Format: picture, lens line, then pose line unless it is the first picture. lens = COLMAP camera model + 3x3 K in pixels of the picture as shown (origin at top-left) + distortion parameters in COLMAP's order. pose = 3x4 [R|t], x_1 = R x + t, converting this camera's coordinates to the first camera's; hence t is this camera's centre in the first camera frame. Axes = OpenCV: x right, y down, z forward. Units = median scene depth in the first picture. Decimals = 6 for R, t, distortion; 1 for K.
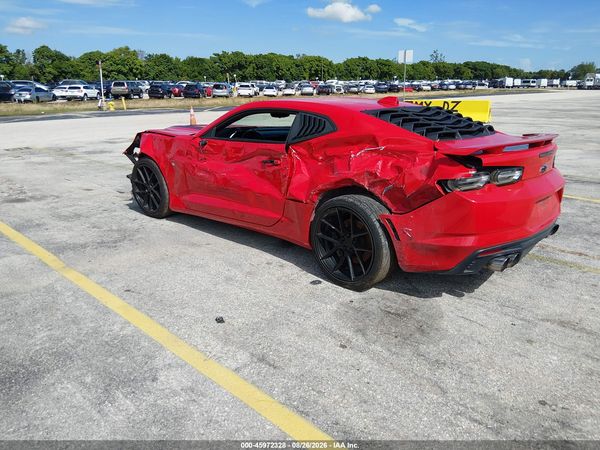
lens RADIAL K [[444.9, 0, 309.9], [0, 444.9, 241.3], [0, 0, 1]] dist [0.031472, -0.057928]
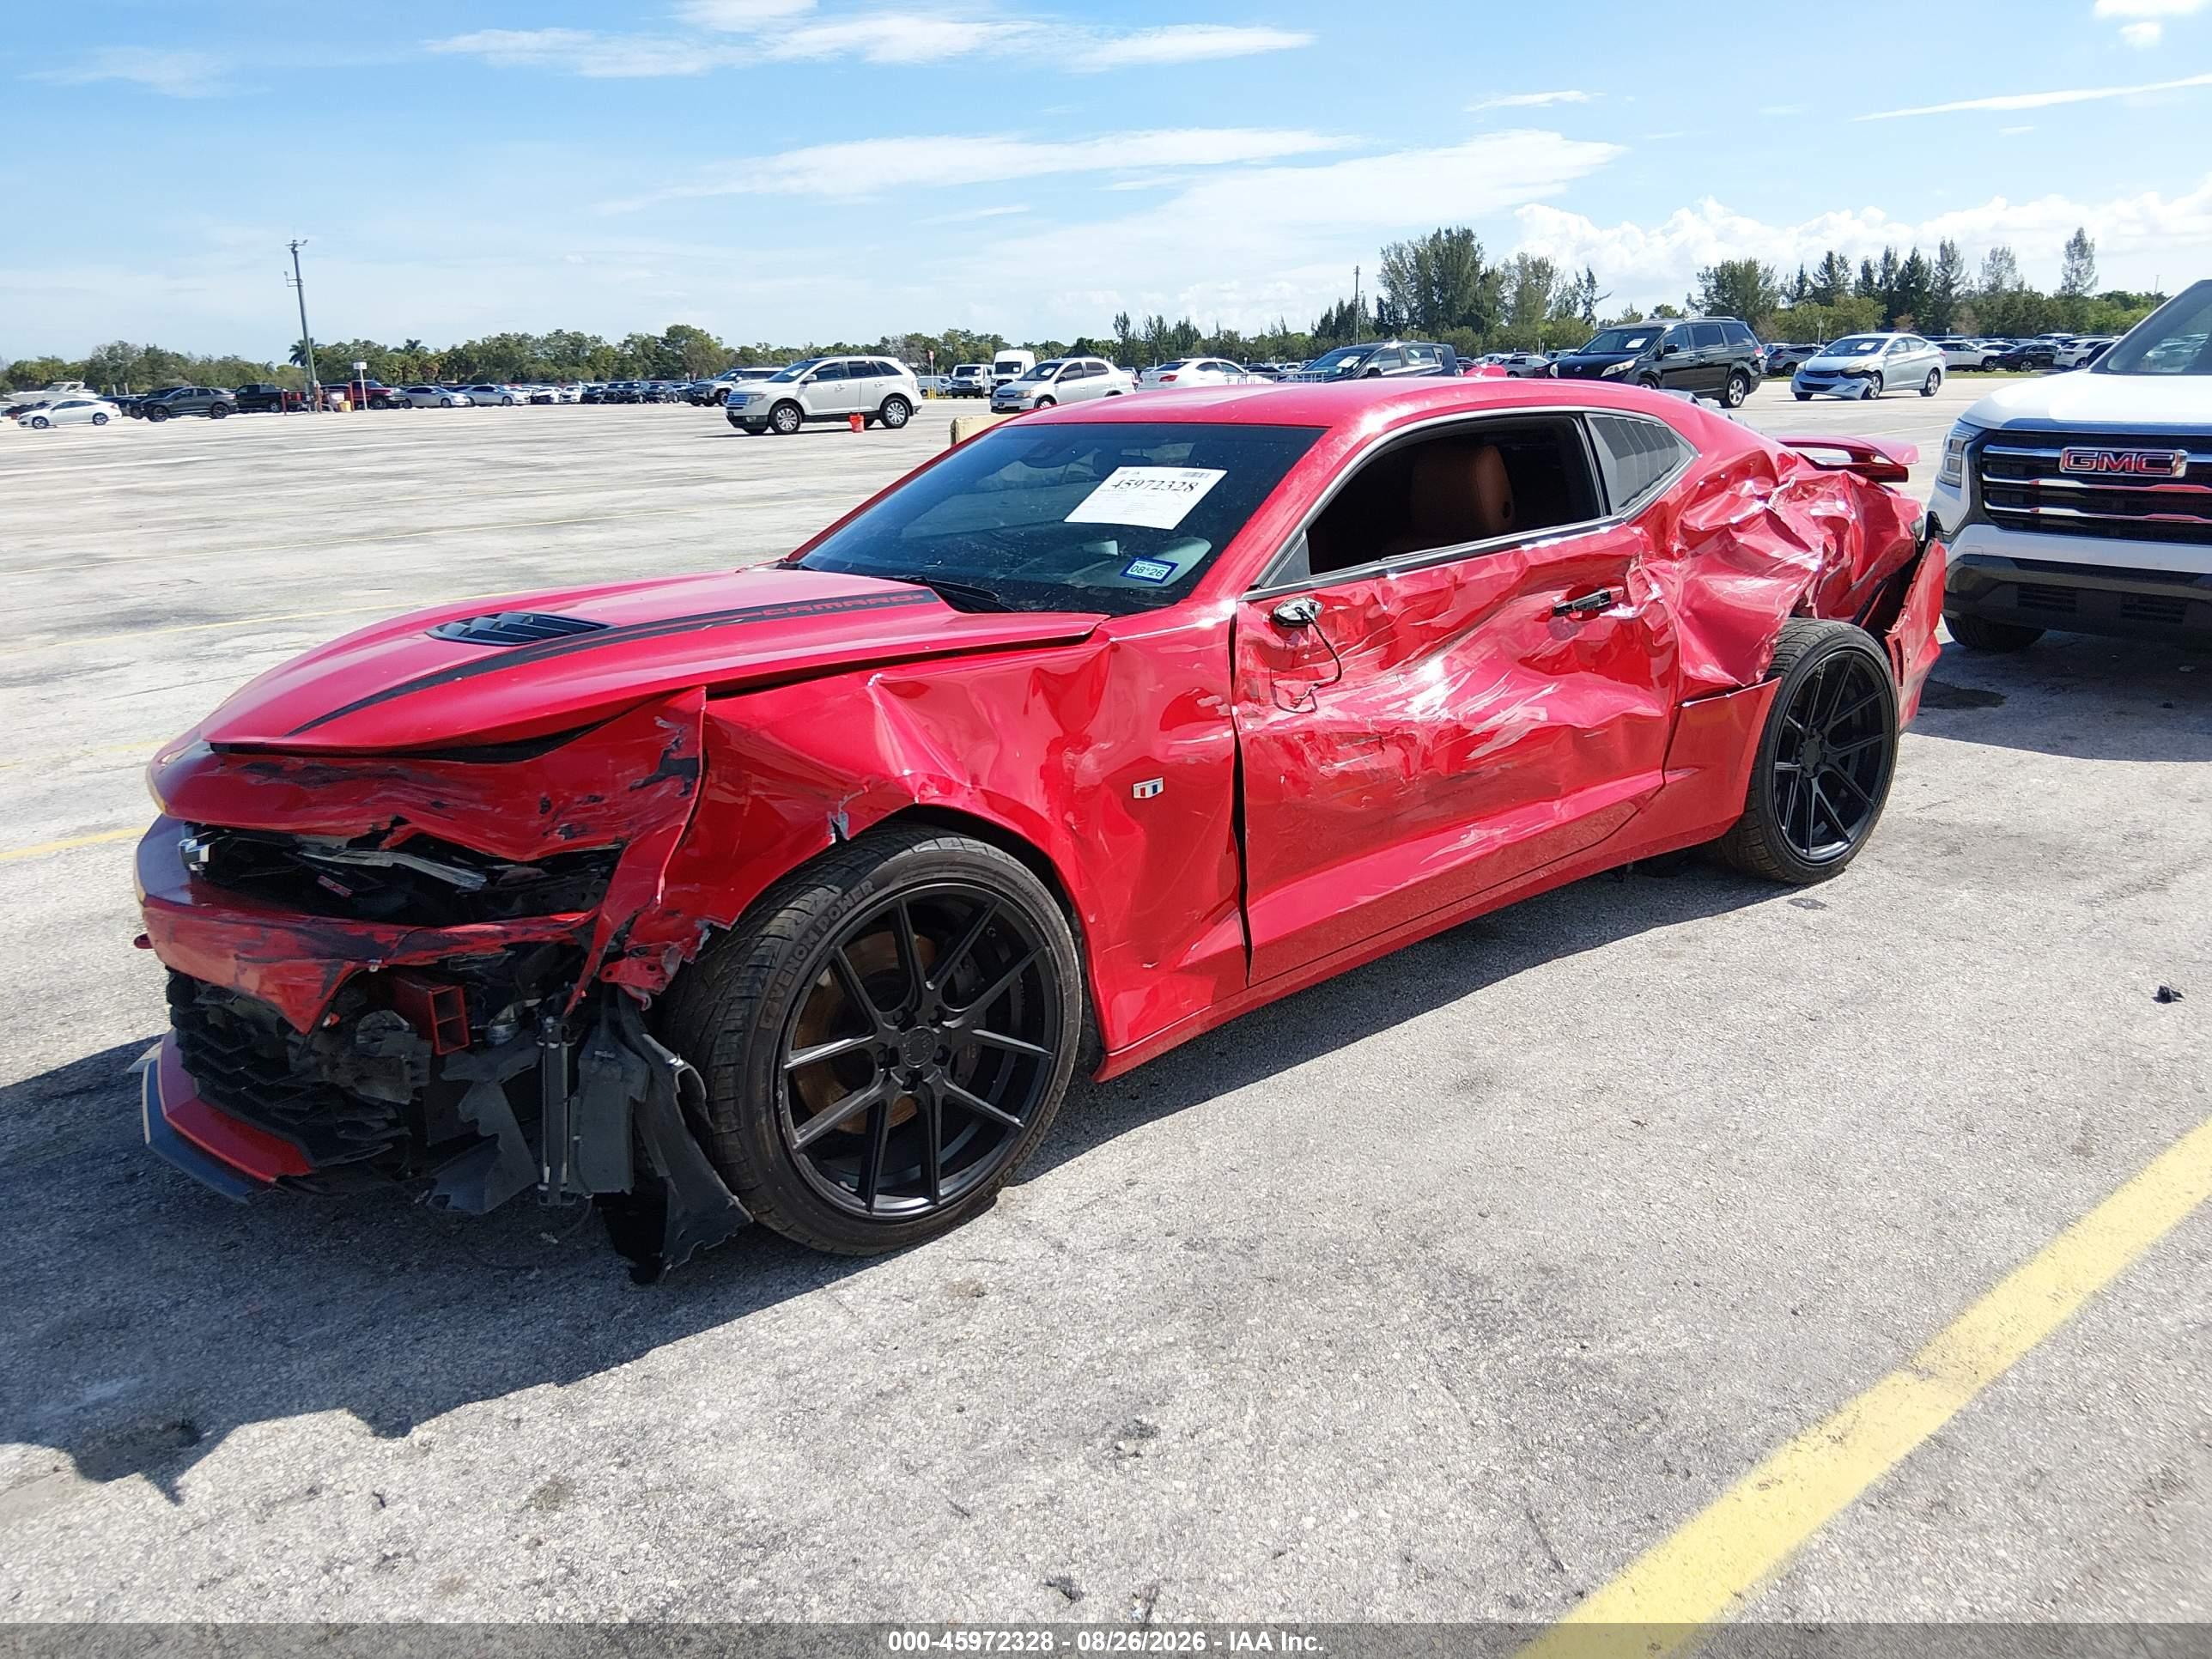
lens RADIAL K [[1691.2, 0, 1127.4], [0, 1691.2, 821.1], [0, 0, 1]] dist [0.075672, -0.123472]
pose [[0.130245, -0.254082, 0.958373, -0.233406], [0.362087, 0.912032, 0.192588, -0.072462], [-0.923000, 0.321931, 0.210788, 0.220393]]
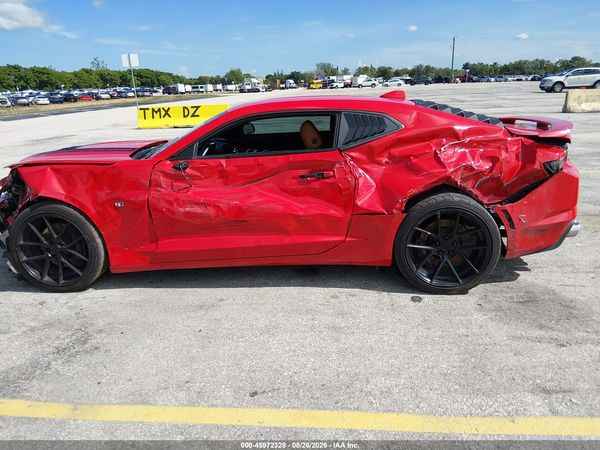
lens RADIAL K [[459.5, 0, 300.0], [0, 459.5, 225.0], [0, 0, 1]] dist [0.063029, -0.114028]
pose [[0.791208, -0.199218, 0.578189, -0.126207], [0.232275, 0.972498, 0.017229, -0.022600], [-0.565720, 0.120667, 0.815721, 0.069502]]
